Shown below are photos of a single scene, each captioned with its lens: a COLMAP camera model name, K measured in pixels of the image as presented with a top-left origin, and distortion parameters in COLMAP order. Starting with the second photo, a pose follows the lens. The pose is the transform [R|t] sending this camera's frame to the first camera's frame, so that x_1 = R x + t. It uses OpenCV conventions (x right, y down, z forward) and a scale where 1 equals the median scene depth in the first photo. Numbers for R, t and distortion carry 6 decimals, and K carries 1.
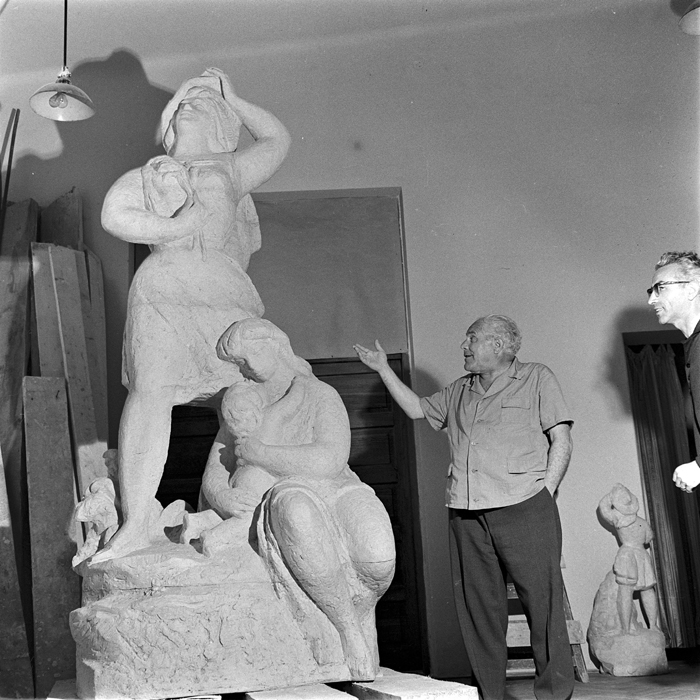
lens RADIAL K [[937.6, 0, 350.0], [0, 937.6, 350.0], [0, 0, 1]] dist [0.041389, -0.051554]
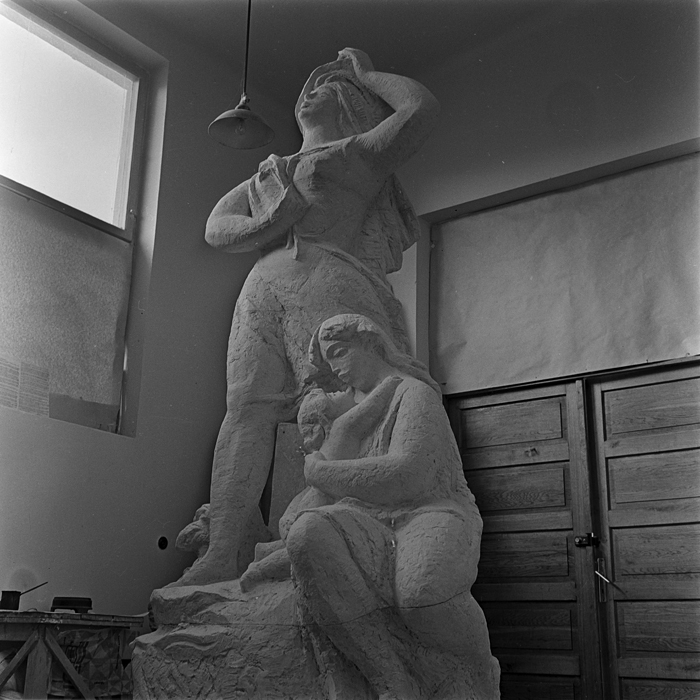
lens RADIAL K [[937.6, 0, 350.0], [0, 937.6, 350.0], [0, 0, 1]] dist [0.041389, -0.051554]
pose [[0.776165, -0.122223, -0.618570, 0.433623], [0.083601, 0.992320, -0.091172, 0.079099], [0.624963, 0.019052, 0.780422, 0.349205]]
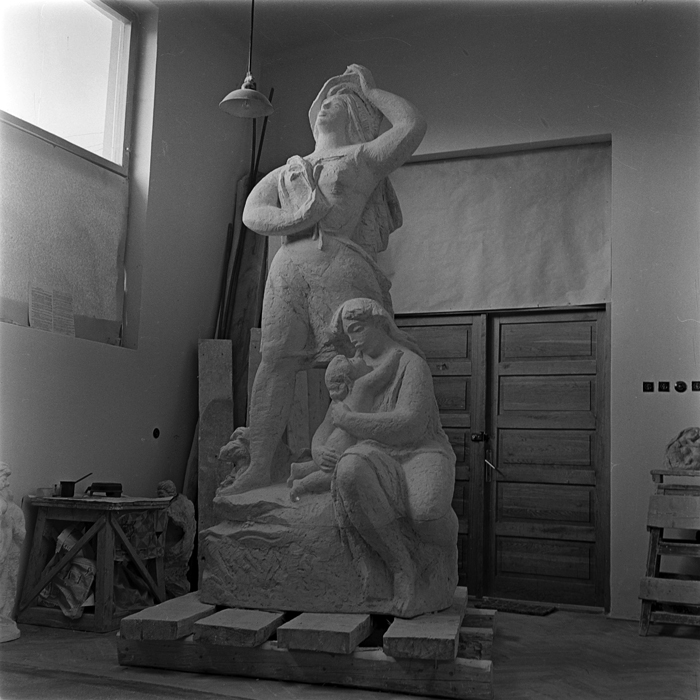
lens RADIAL K [[937.6, 0, 350.0], [0, 937.6, 350.0], [0, 0, 1]] dist [0.041389, -0.051554]
pose [[0.888368, 0.030830, -0.458095, 0.424733], [0.023793, 0.993311, 0.112991, -0.102196], [0.458515, -0.111277, 0.881693, -0.023913]]
